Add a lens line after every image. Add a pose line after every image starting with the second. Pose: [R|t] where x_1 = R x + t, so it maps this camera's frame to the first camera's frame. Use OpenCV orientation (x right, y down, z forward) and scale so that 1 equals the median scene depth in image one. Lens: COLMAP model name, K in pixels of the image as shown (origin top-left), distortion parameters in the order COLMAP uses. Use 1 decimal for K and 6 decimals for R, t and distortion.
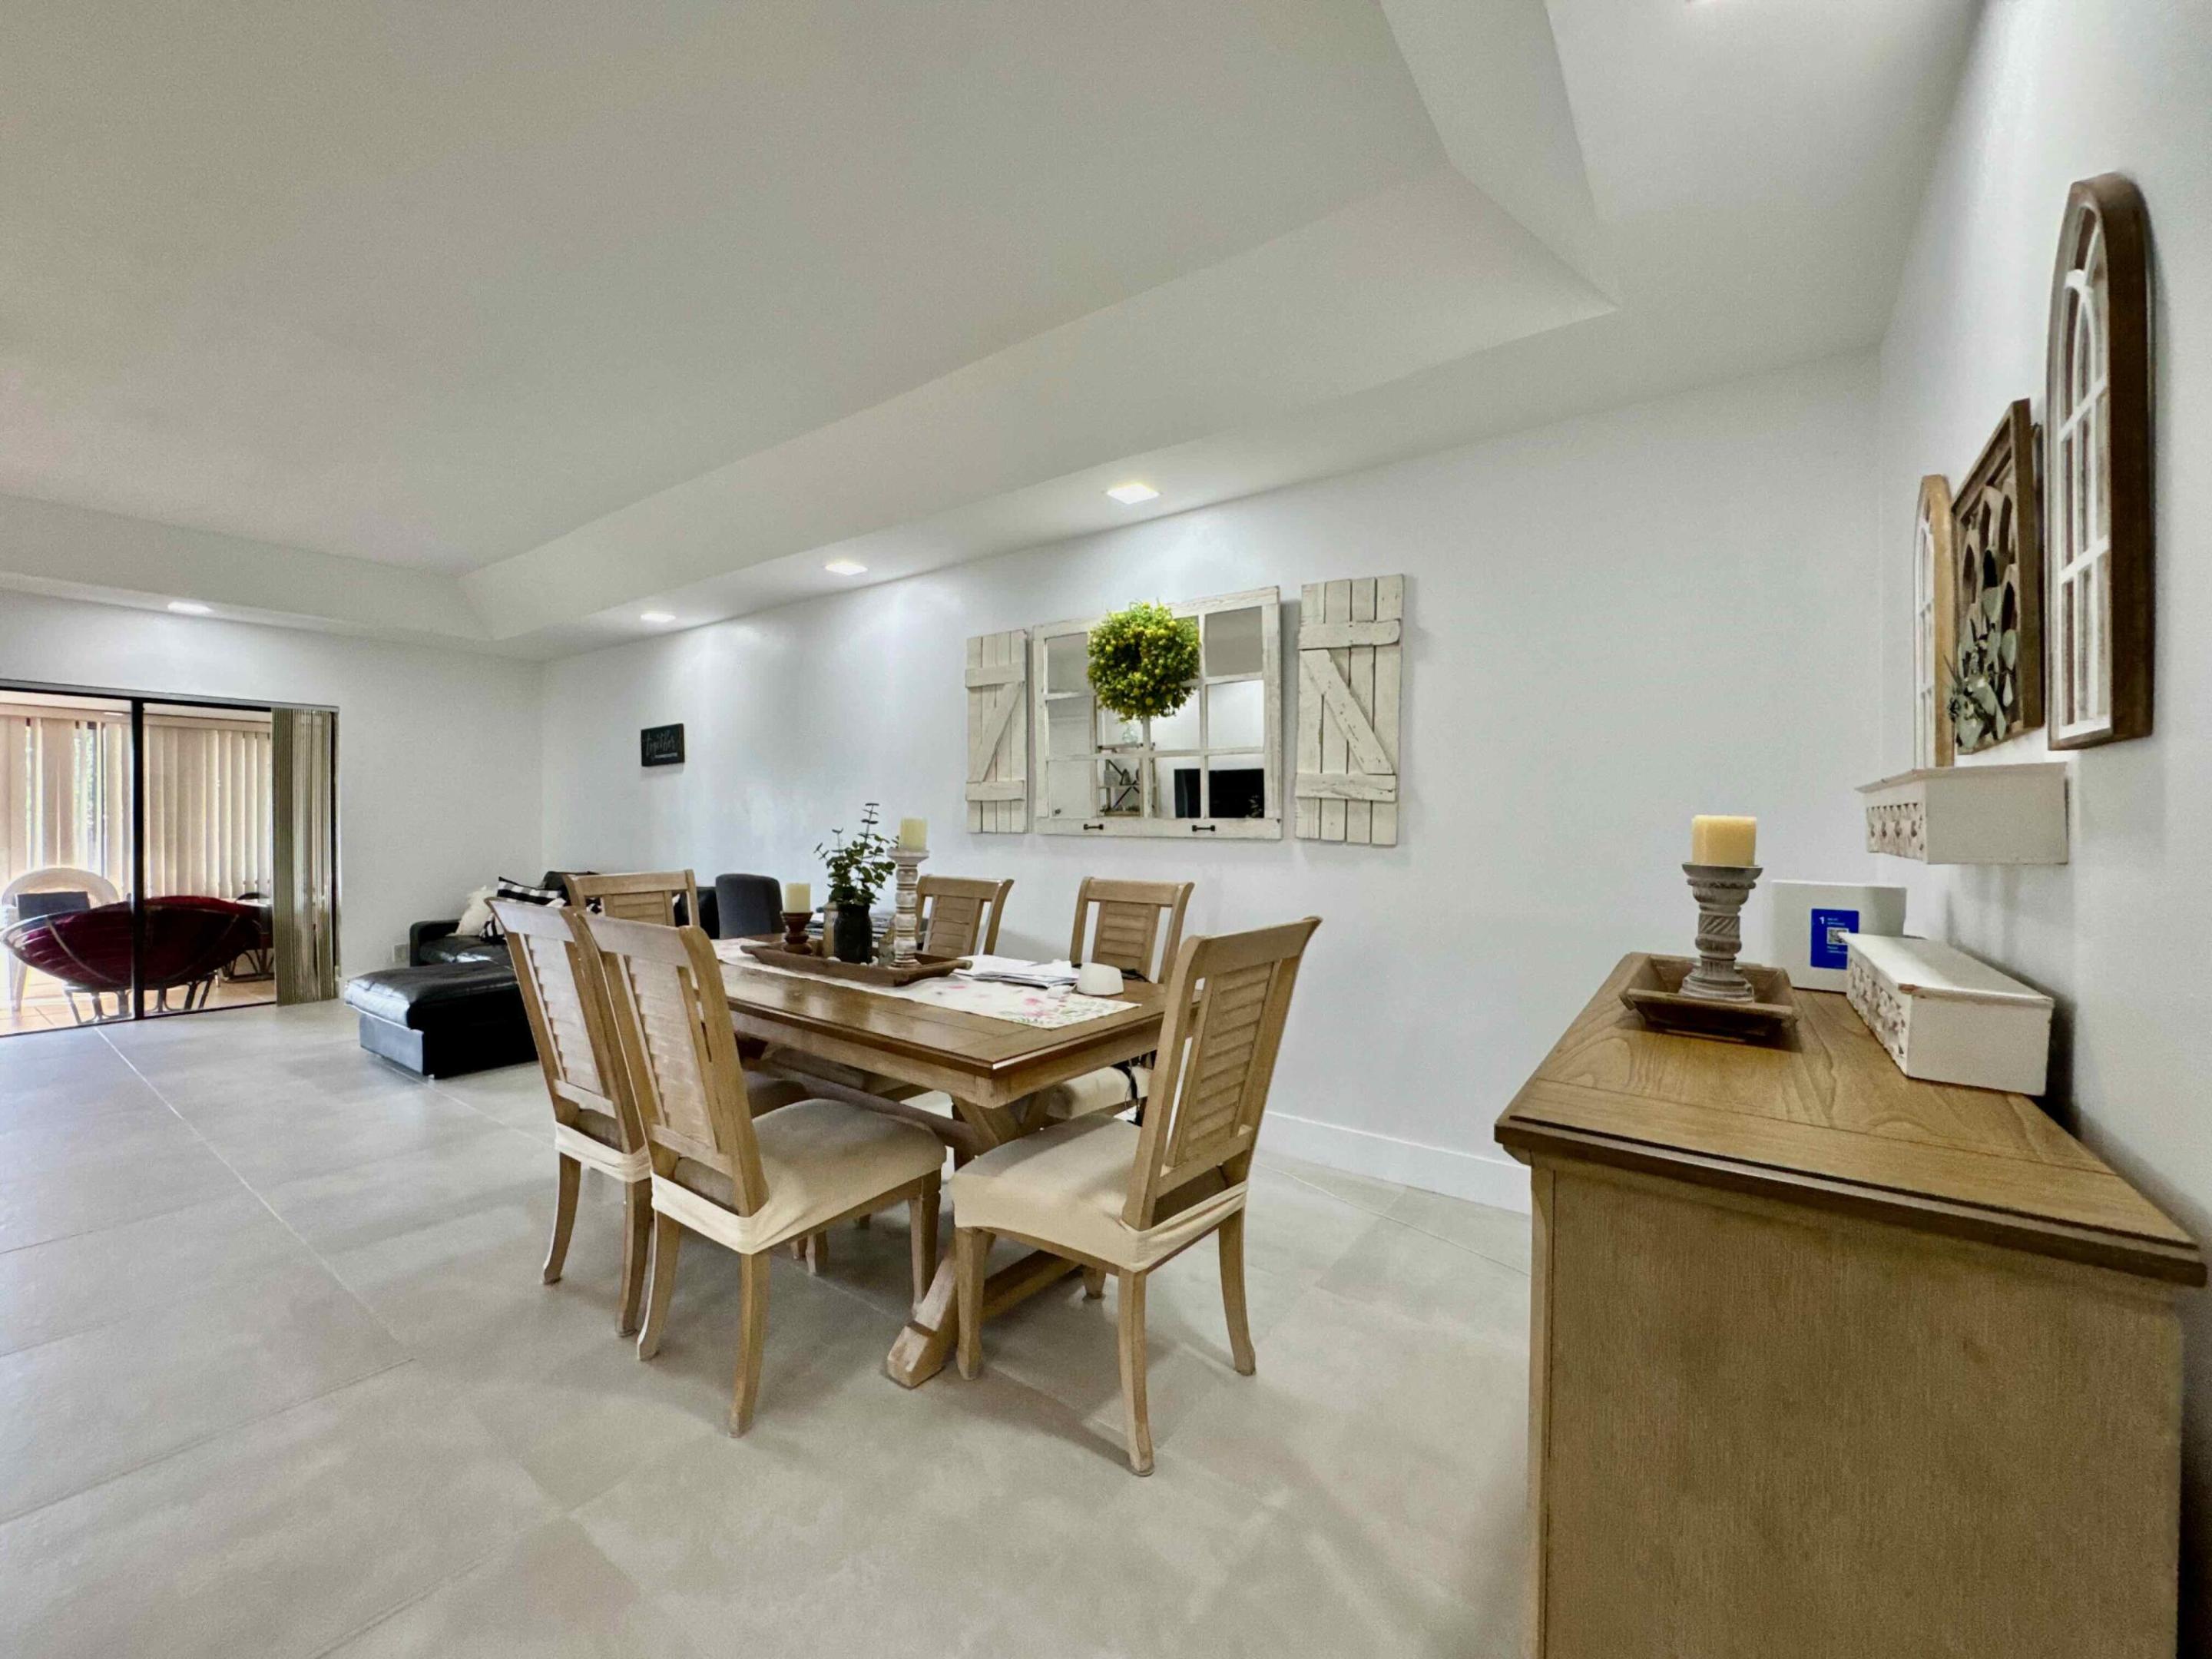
lens RADIAL K [[887.1, 0, 1085.6], [0, 887.1, 829.2], [0, 0, 1]] dist [-0.001399, 0.000250]
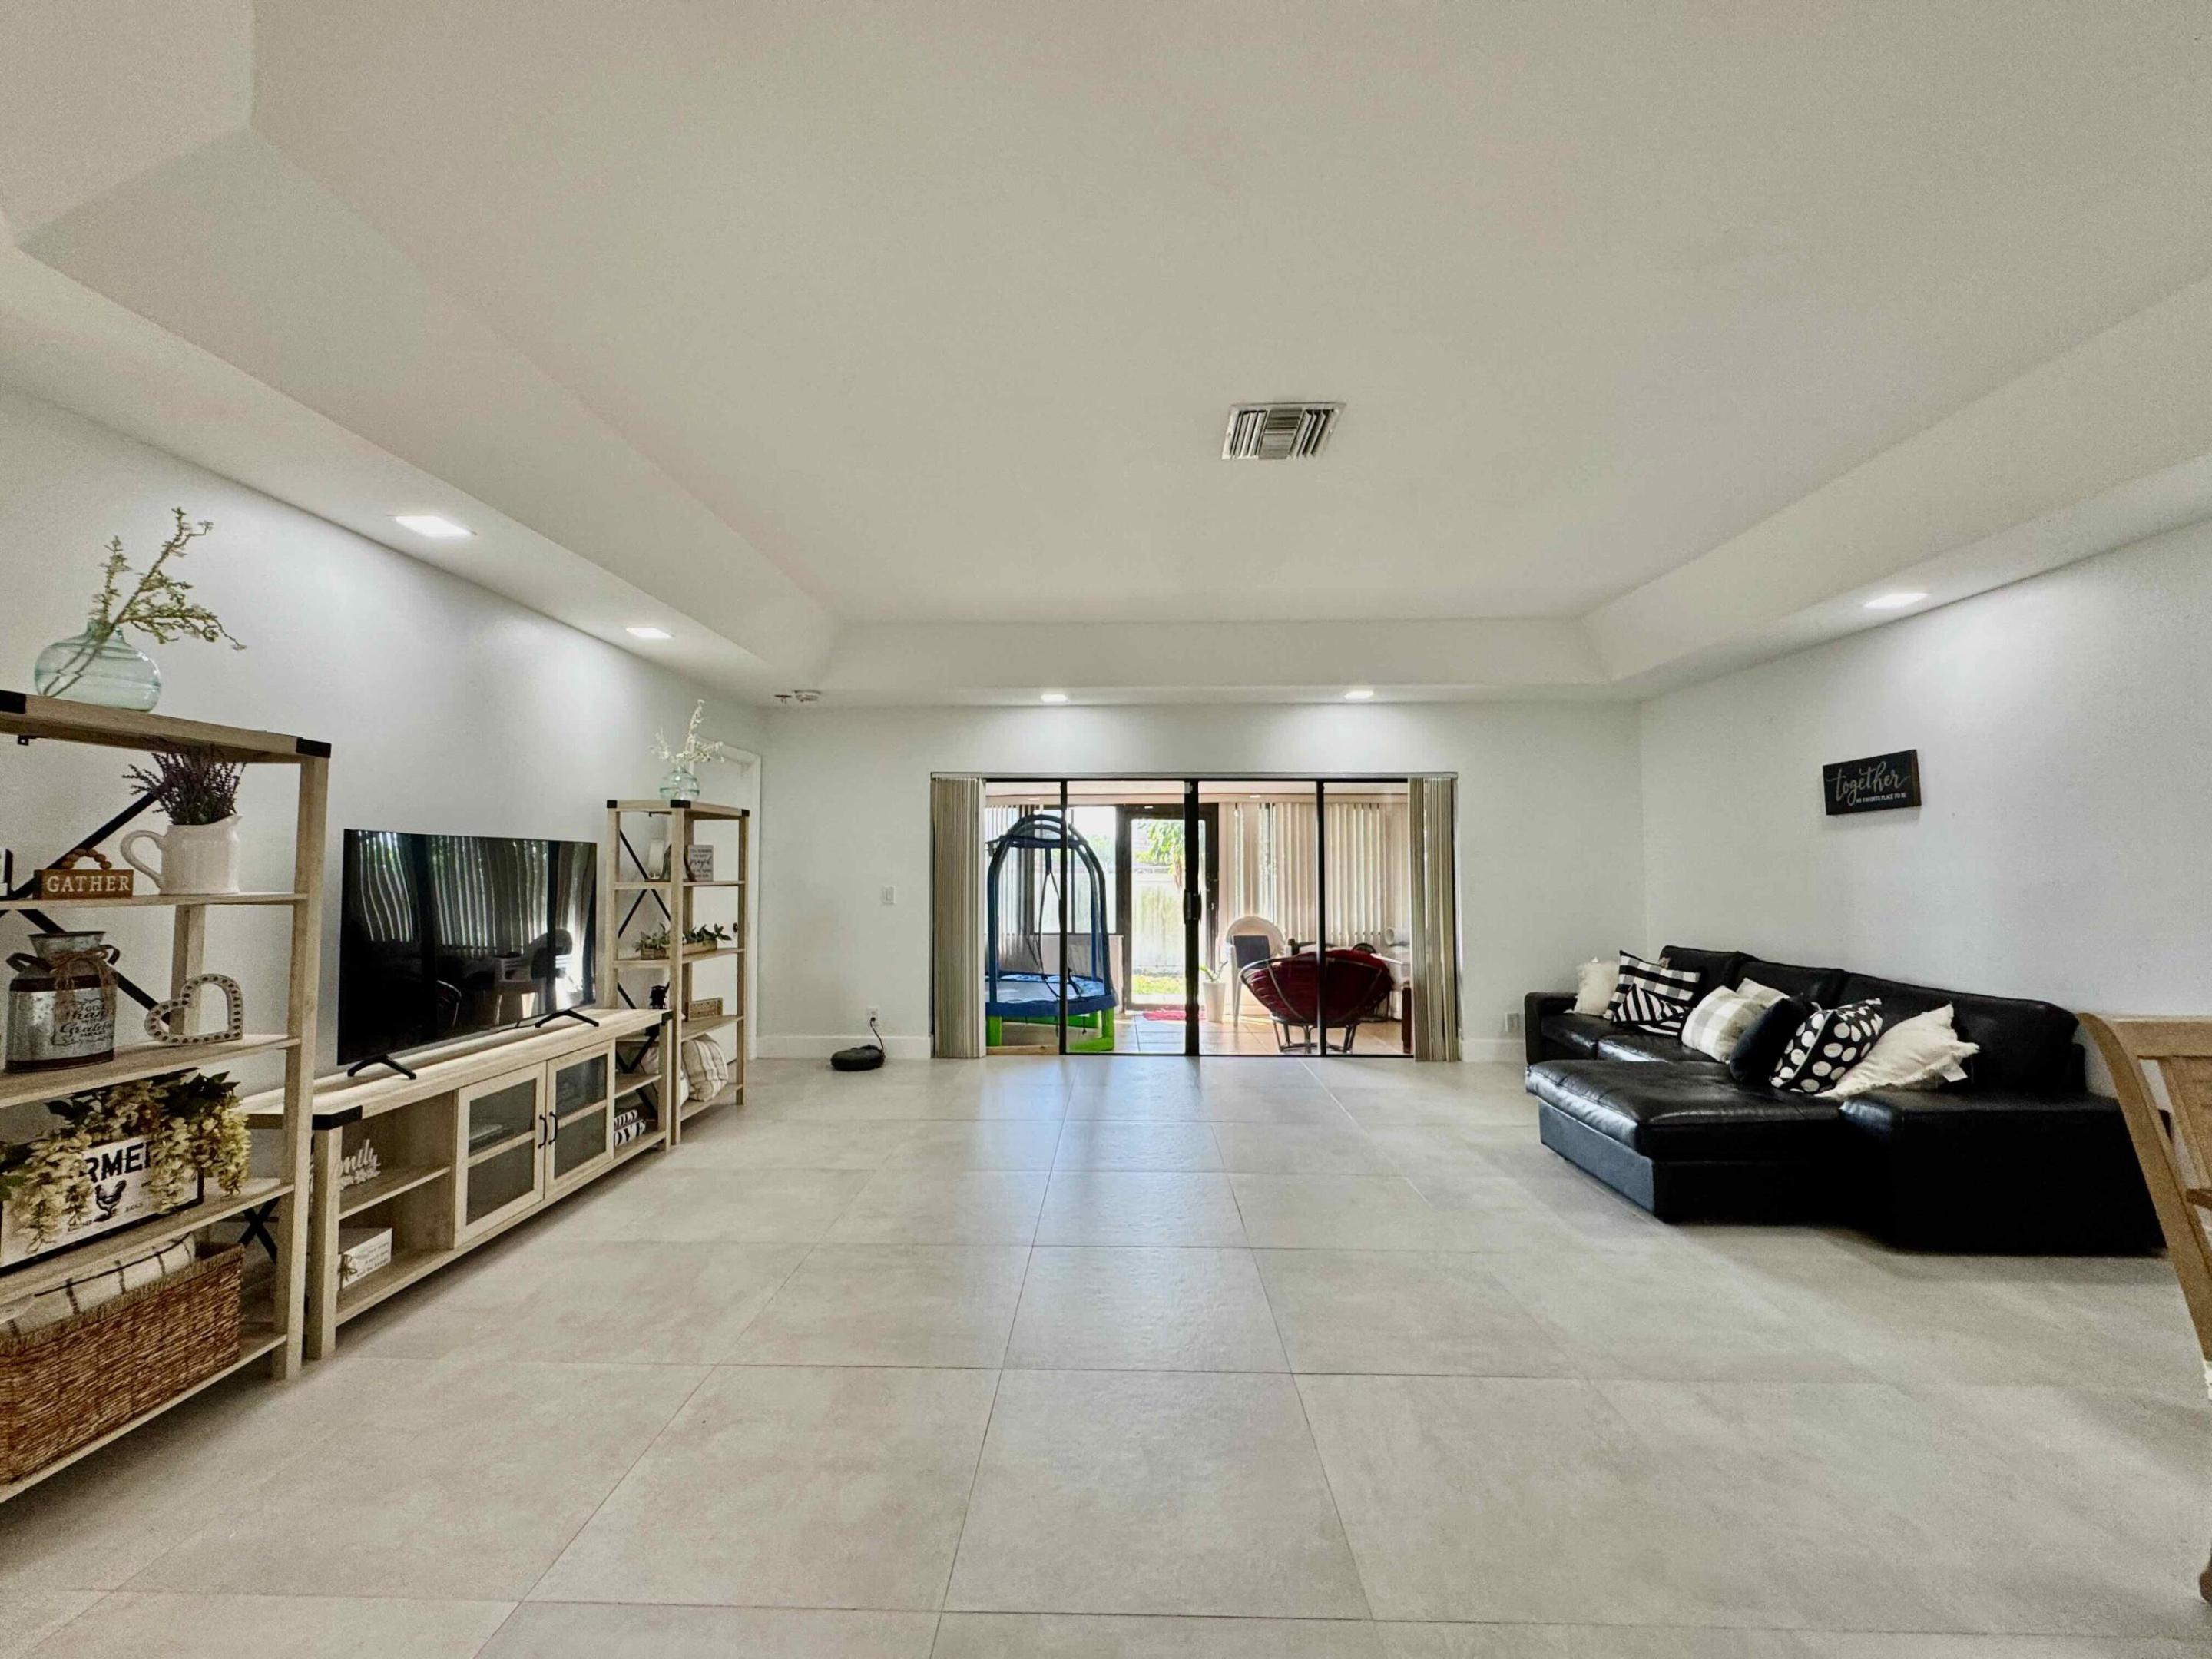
lens RADIAL K [[887.1, 0, 1107.6], [0, 887.1, 828.7], [0, 0, 1]] dist [-0.001399, 0.000250]
pose [[0.573401, -0.039826, -0.818306, -0.258993], [-0.006667, 0.998558, -0.053270, -0.017463], [0.819247, 0.036001, 0.572309, 0.093845]]
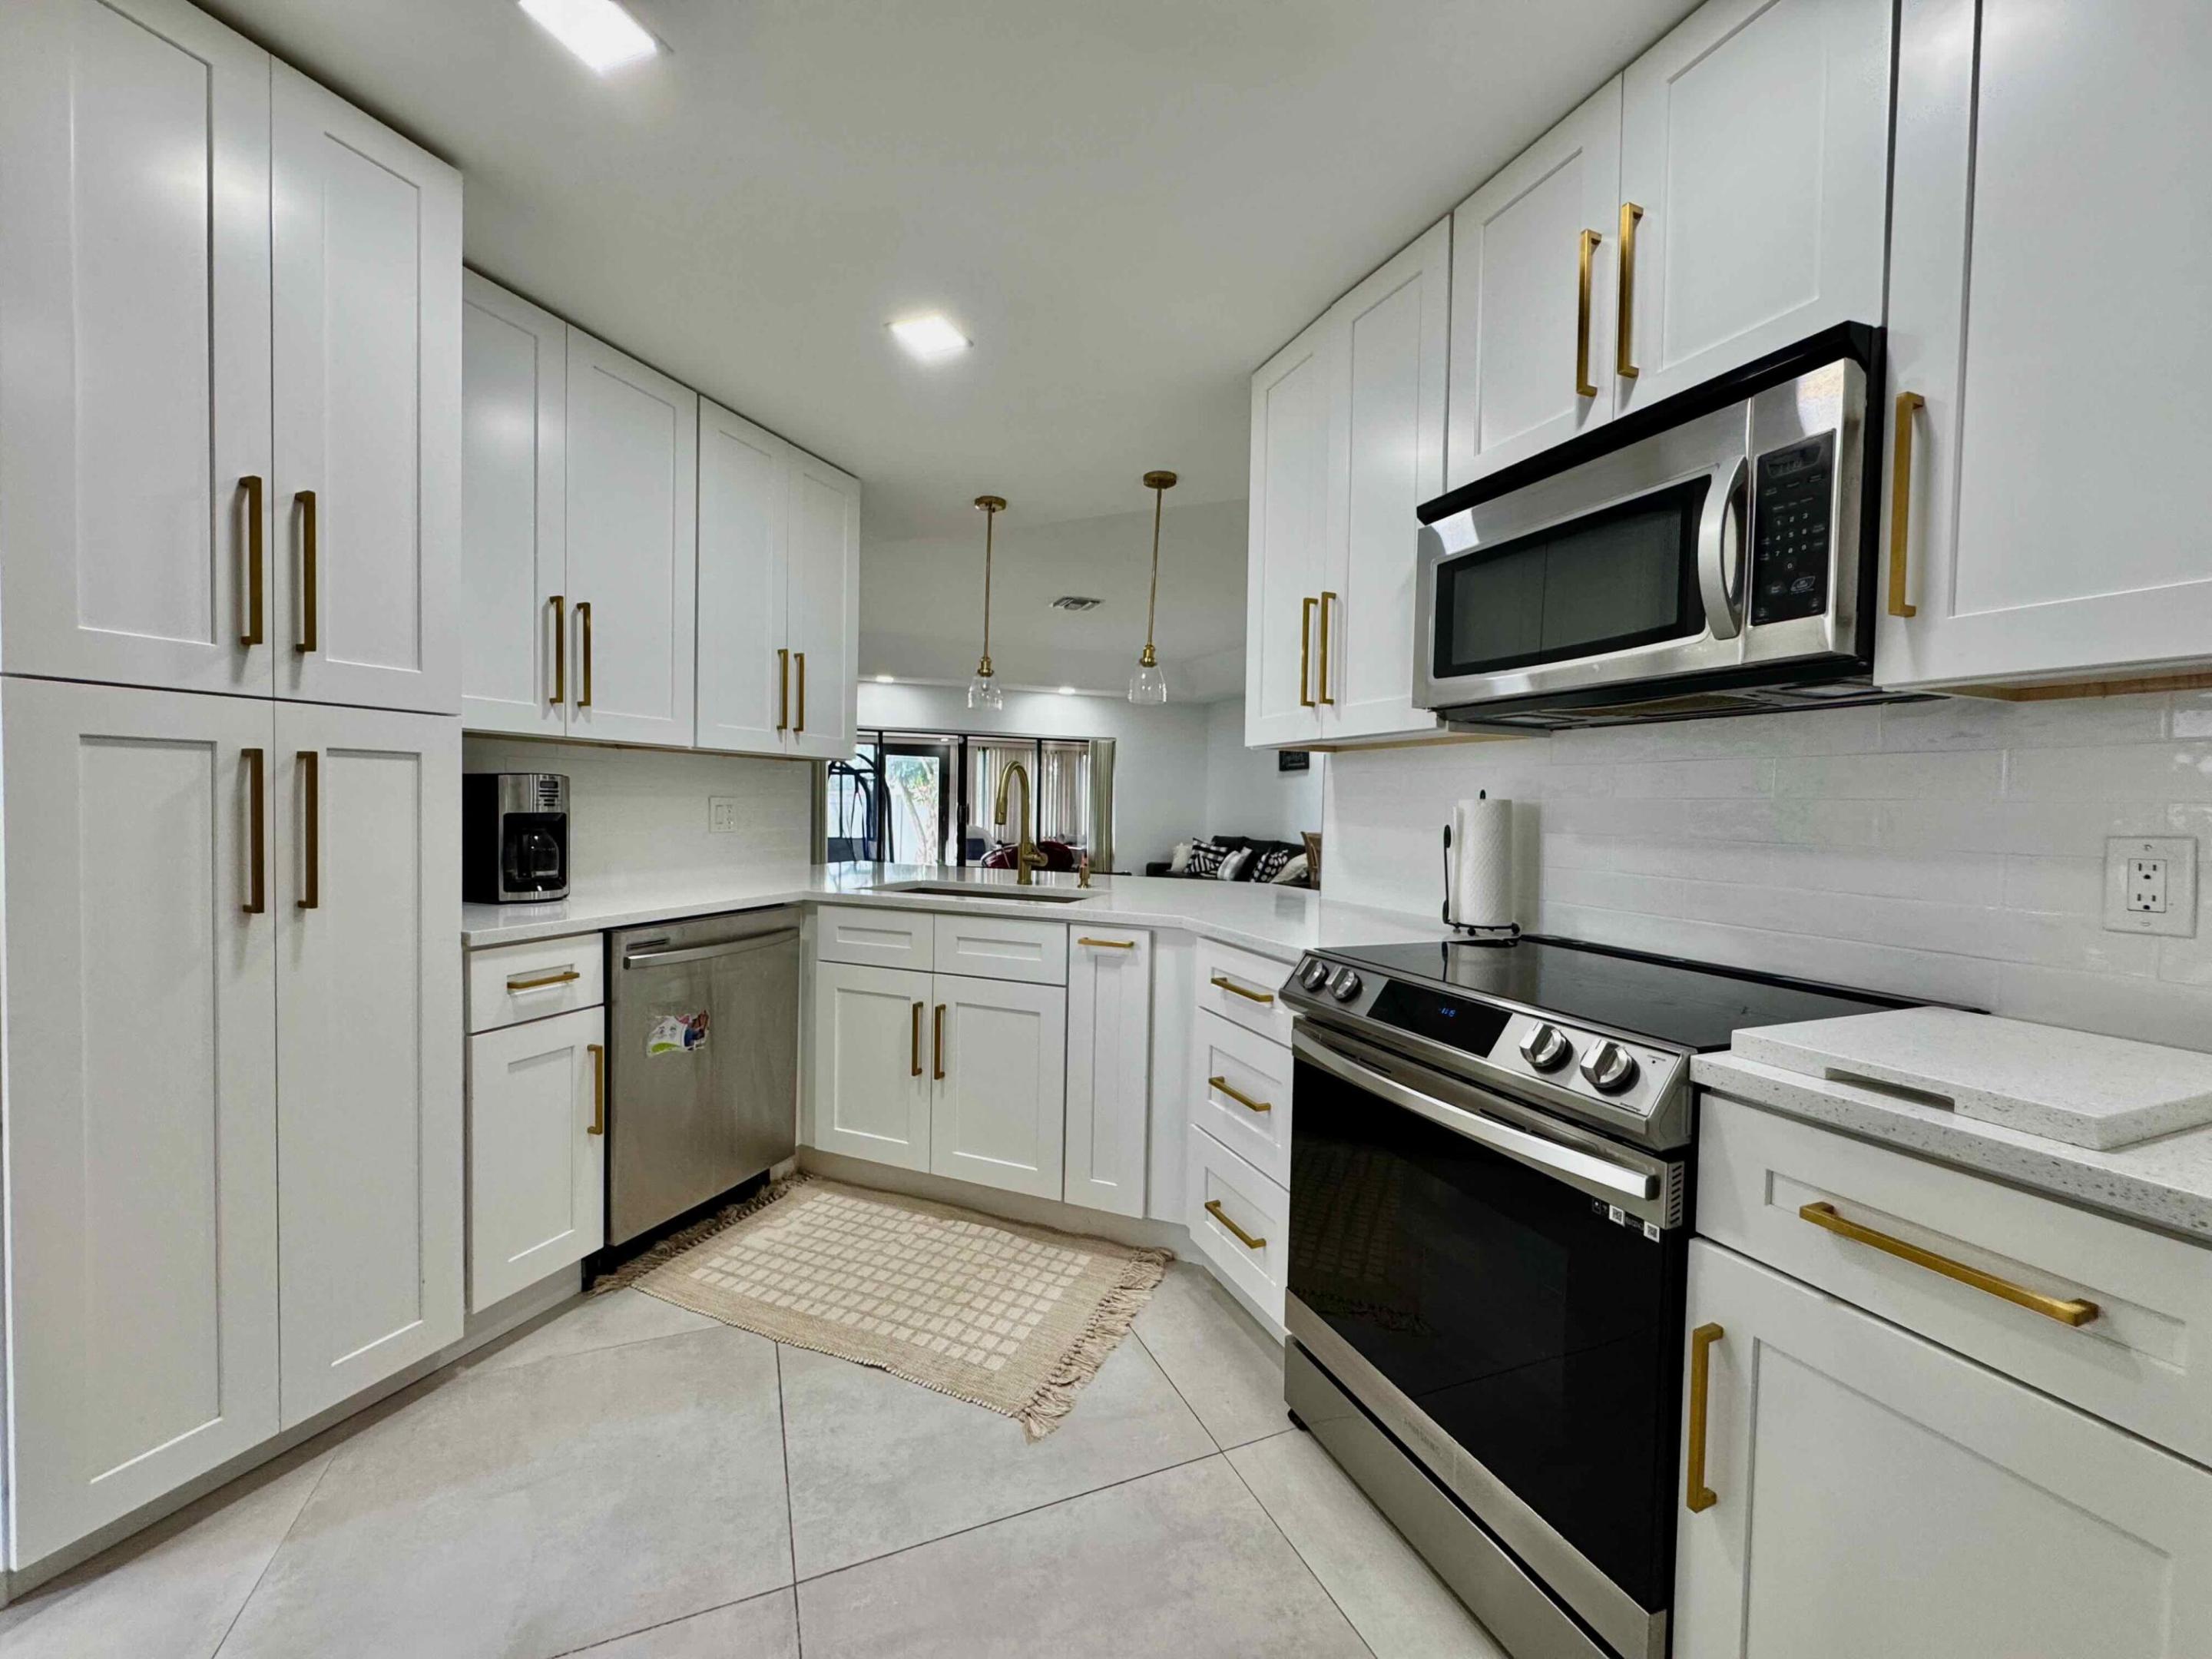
lens RADIAL K [[887.1, 0, 1108.5], [0, 887.1, 827.4], [0, 0, 1]] dist [-0.001399, 0.000250]
pose [[0.857539, 0.025667, -0.513779, 0.072887], [-0.022216, 0.999670, 0.012861, 0.018694], [0.513940, 0.000385, 0.857826, -0.588211]]
